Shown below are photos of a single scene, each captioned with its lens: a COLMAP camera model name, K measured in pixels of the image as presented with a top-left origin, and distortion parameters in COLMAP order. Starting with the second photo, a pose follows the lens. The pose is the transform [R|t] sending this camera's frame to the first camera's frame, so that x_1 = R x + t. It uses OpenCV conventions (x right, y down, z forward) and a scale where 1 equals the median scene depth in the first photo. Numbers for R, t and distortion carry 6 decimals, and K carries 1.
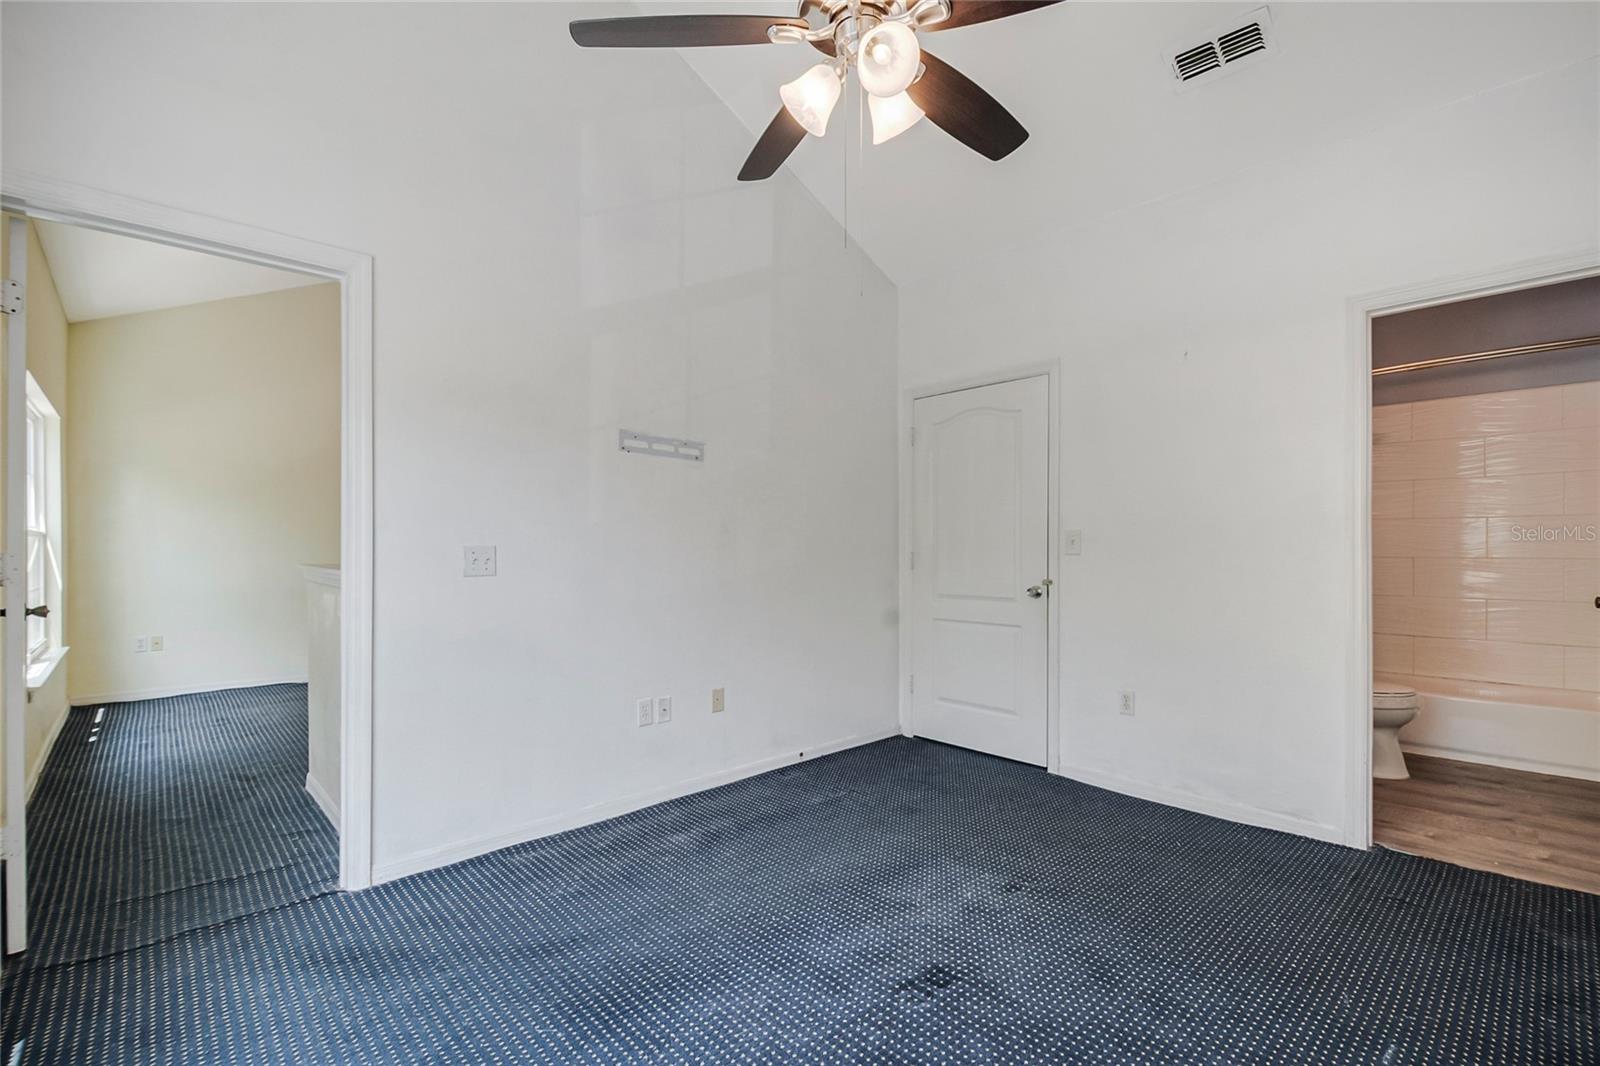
lens RADIAL K [[699.2, 0, 811.0], [0, 699.2, 546.2], [0, 0, 1]] dist [0.020216, -0.016340]
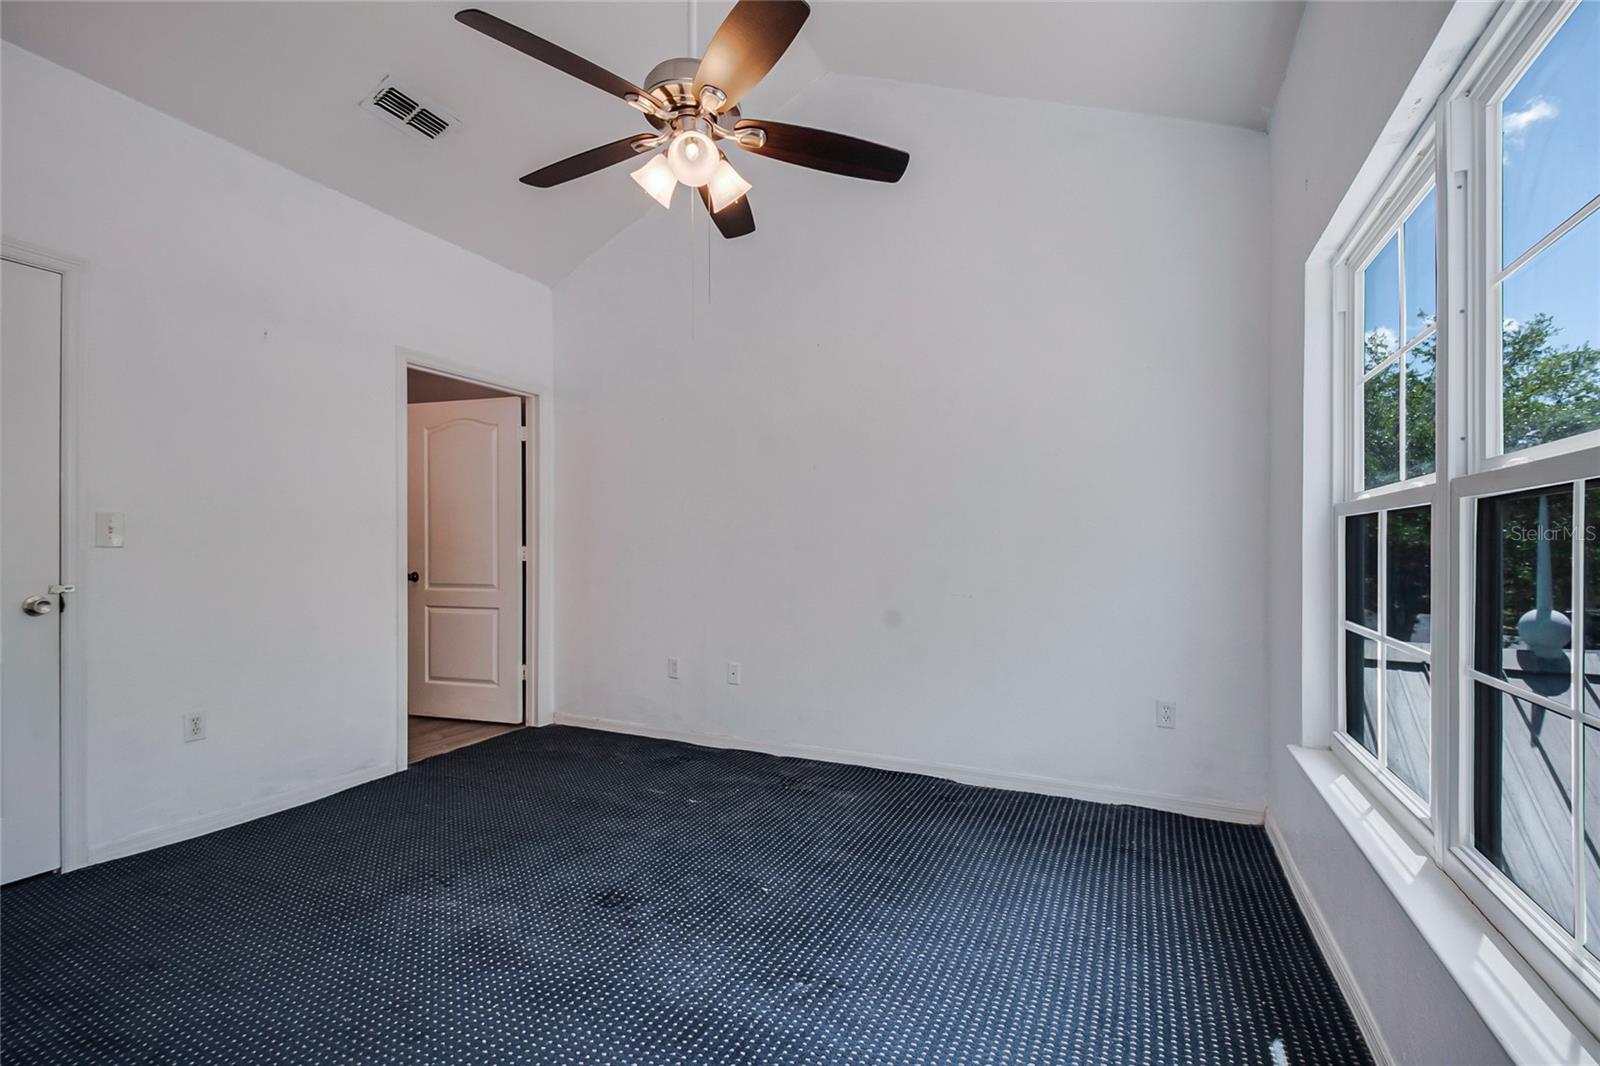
lens RADIAL K [[699.2, 0, 811.0], [0, 699.2, 546.2], [0, 0, 1]] dist [0.020216, -0.016340]
pose [[-0.370793, -0.001262, 0.928715, -0.717204], [-0.009243, 0.999955, -0.002331, 0.008234], [-0.928670, -0.009449, -0.370788, 0.780995]]
